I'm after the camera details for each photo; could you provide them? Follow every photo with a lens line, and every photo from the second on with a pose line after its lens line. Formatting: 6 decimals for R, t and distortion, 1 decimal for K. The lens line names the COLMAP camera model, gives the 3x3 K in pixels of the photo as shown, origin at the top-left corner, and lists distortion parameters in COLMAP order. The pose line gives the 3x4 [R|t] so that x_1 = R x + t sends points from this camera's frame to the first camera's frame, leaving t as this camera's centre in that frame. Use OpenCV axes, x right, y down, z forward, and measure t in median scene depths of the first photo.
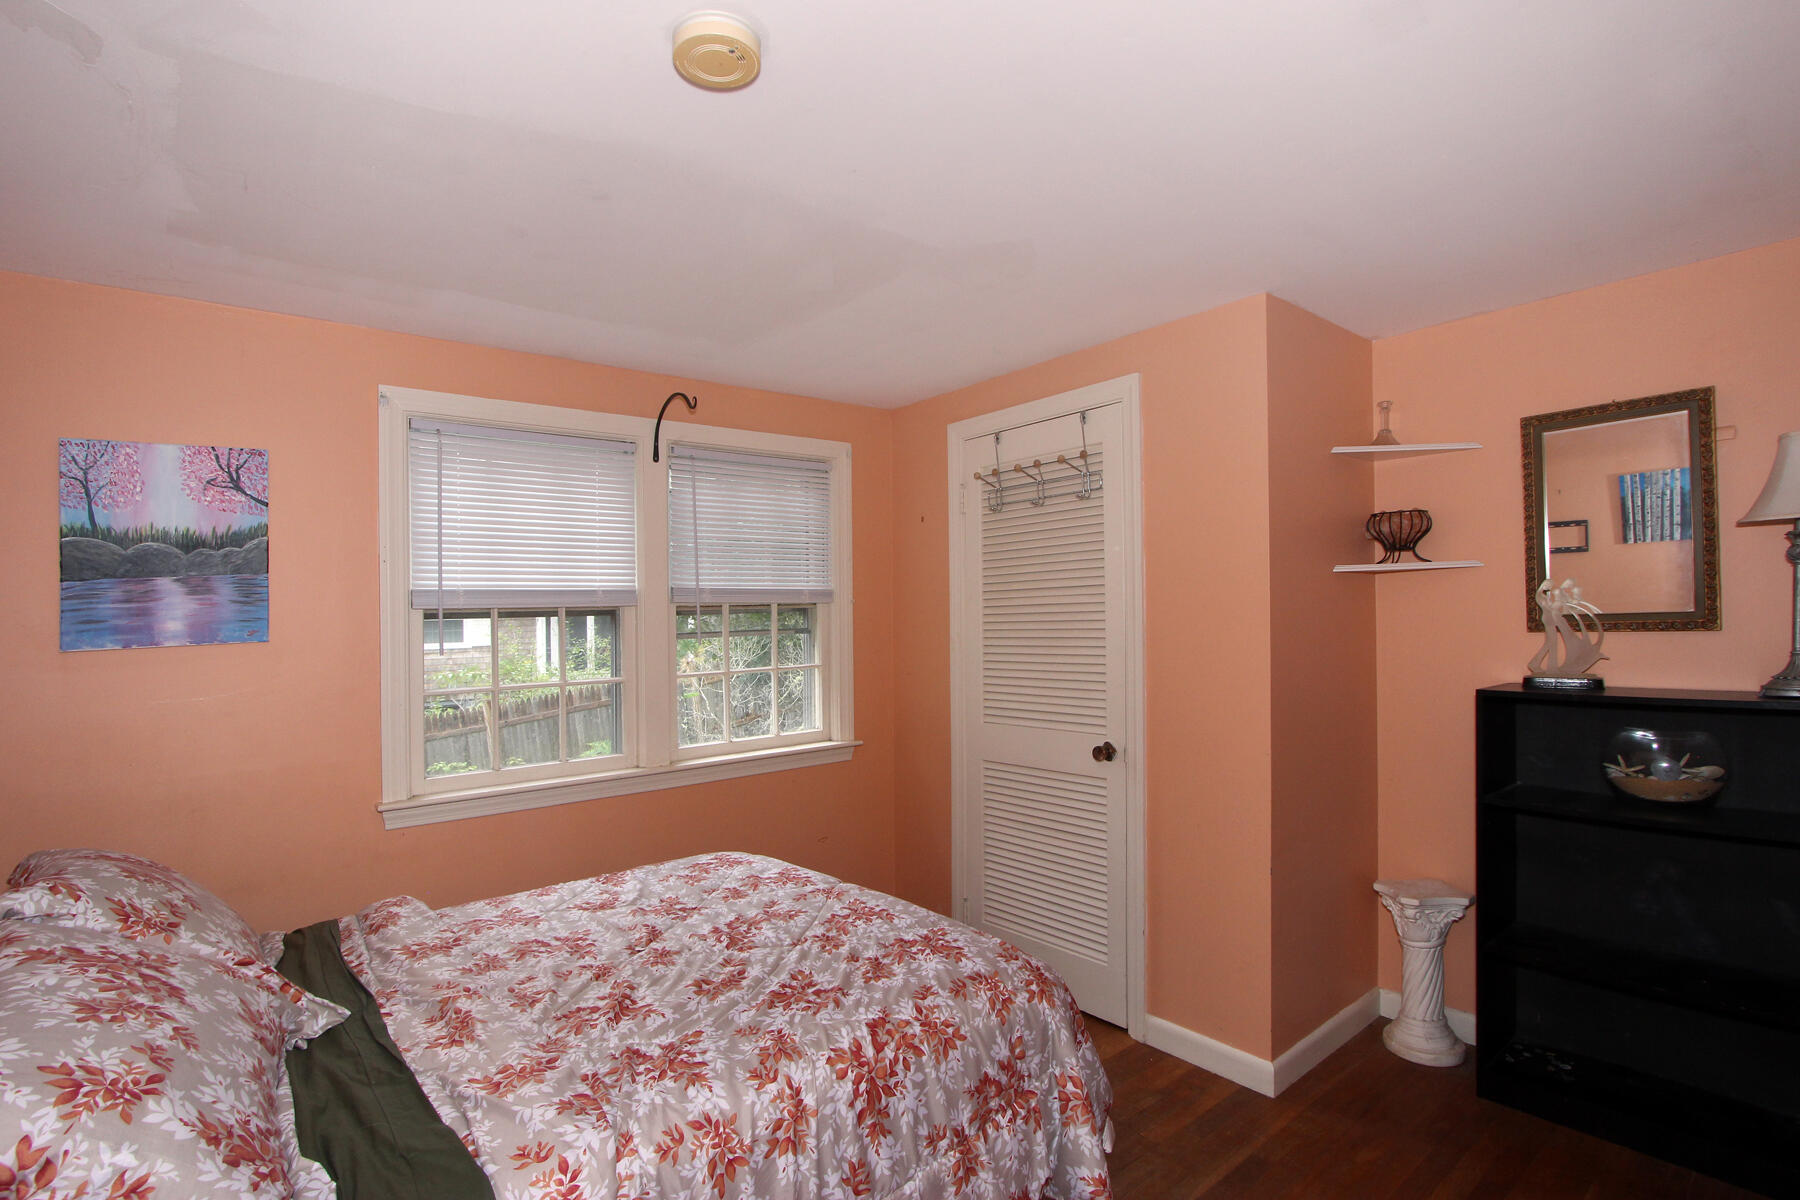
lens RADIAL K [[859.5, 0, 899.4], [0, 859.5, 636.0], [0, 0, 1]] dist [-0.004125, -0.000234]
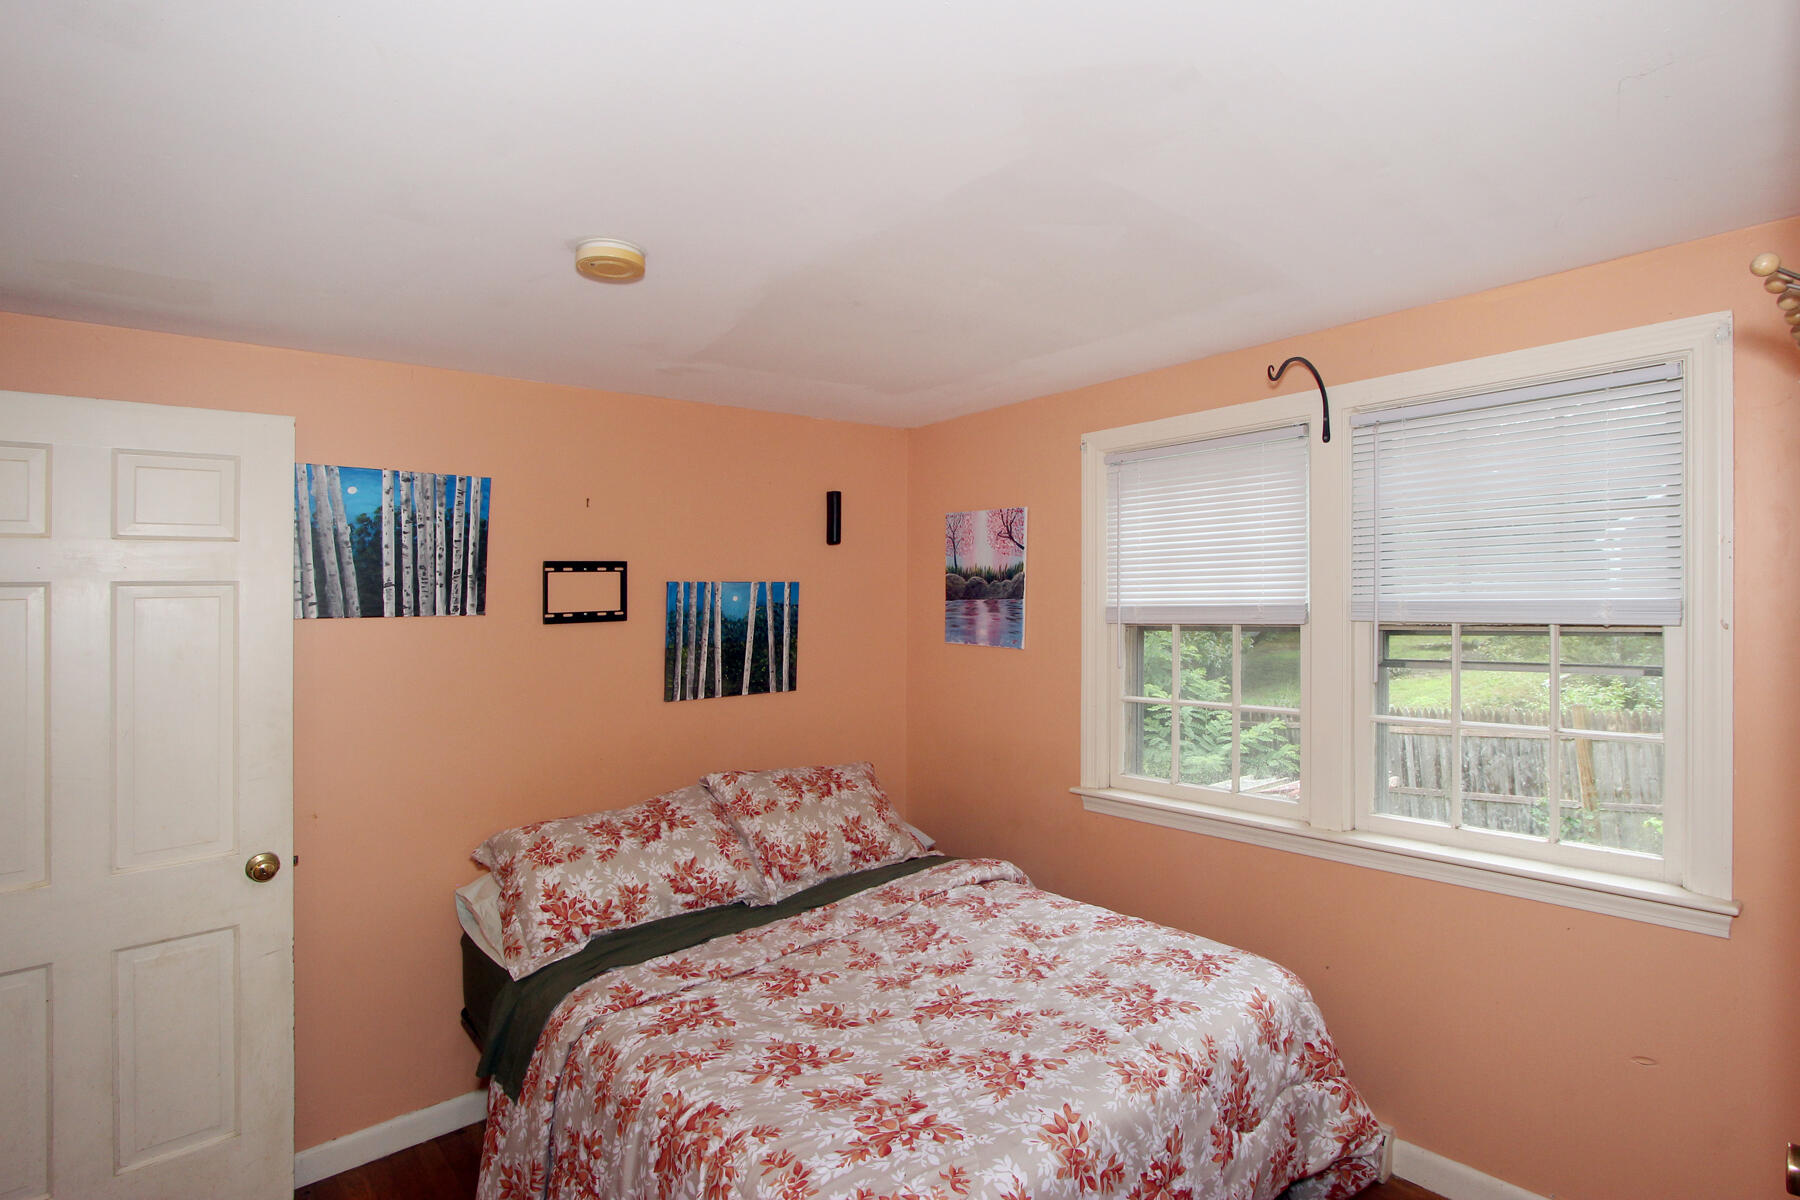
lens RADIAL K [[845.4, 0, 897.5], [0, 845.4, 585.5], [0, 0, 1]] dist [-0.017479, 0.000134]
pose [[0.067207, 0.006944, -0.997715, 0.628076], [-0.001054, 0.999976, 0.006889, -0.104466], [0.997739, 0.000589, 0.067212, 0.763448]]
